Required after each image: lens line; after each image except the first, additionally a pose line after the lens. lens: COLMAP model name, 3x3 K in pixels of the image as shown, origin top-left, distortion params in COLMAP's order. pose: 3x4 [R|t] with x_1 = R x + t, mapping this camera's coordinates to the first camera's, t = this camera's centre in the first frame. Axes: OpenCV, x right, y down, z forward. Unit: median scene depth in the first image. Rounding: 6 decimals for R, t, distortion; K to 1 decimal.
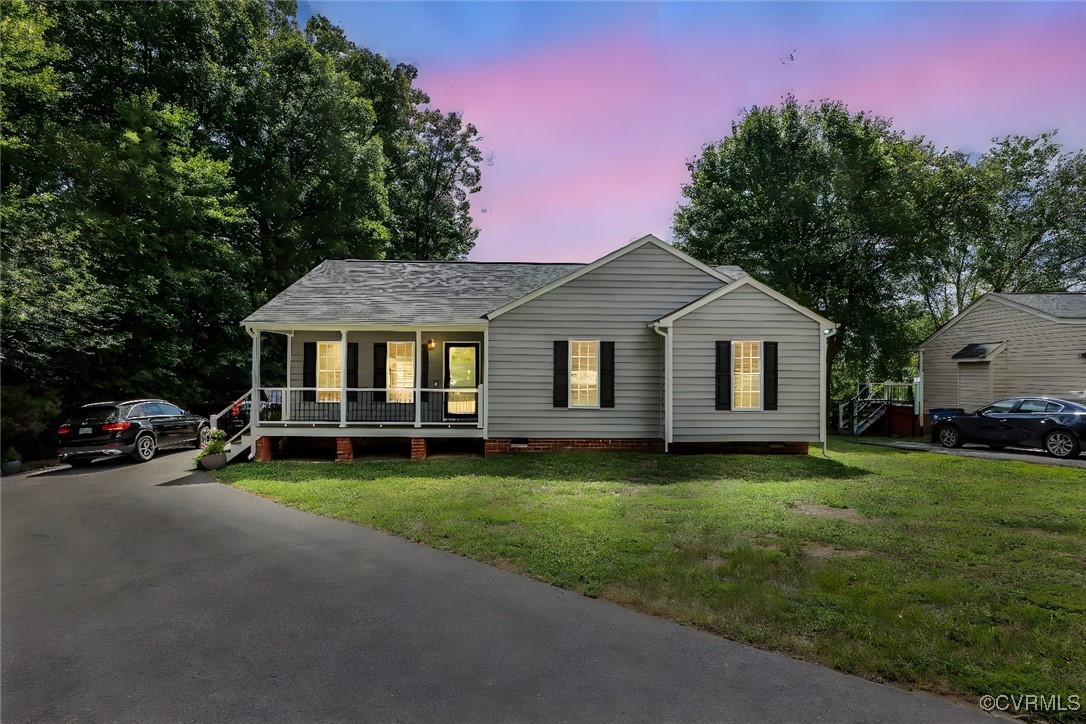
lens RADIAL K [[520.4, 0, 543.0], [0, 520.4, 366.6], [0, 0, 1]] dist [-0.025703, 0.001063]
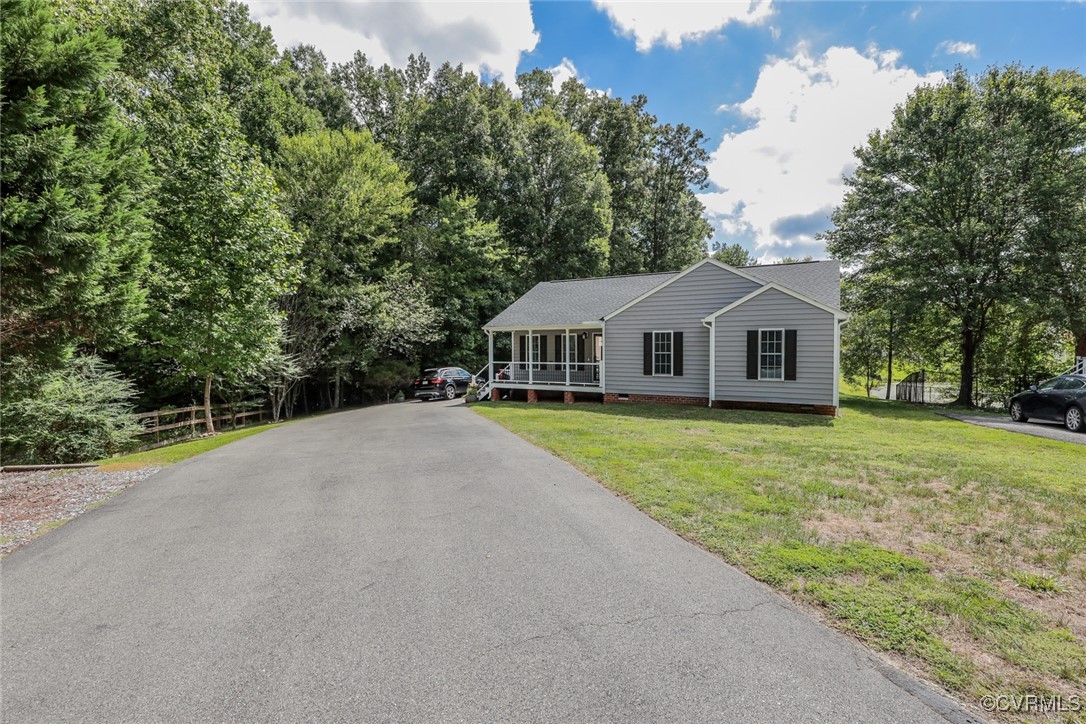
lens RADIAL K [[497.5, 0, 542.5], [0, 497.5, 366.6], [0, 0, 1]] dist [-0.037019, 0.007848]
pose [[0.847987, 0.010251, -0.529918, 0.473040], [0.016431, 0.998824, 0.045616, -0.017501], [0.529762, -0.047389, 0.846821, -0.366719]]
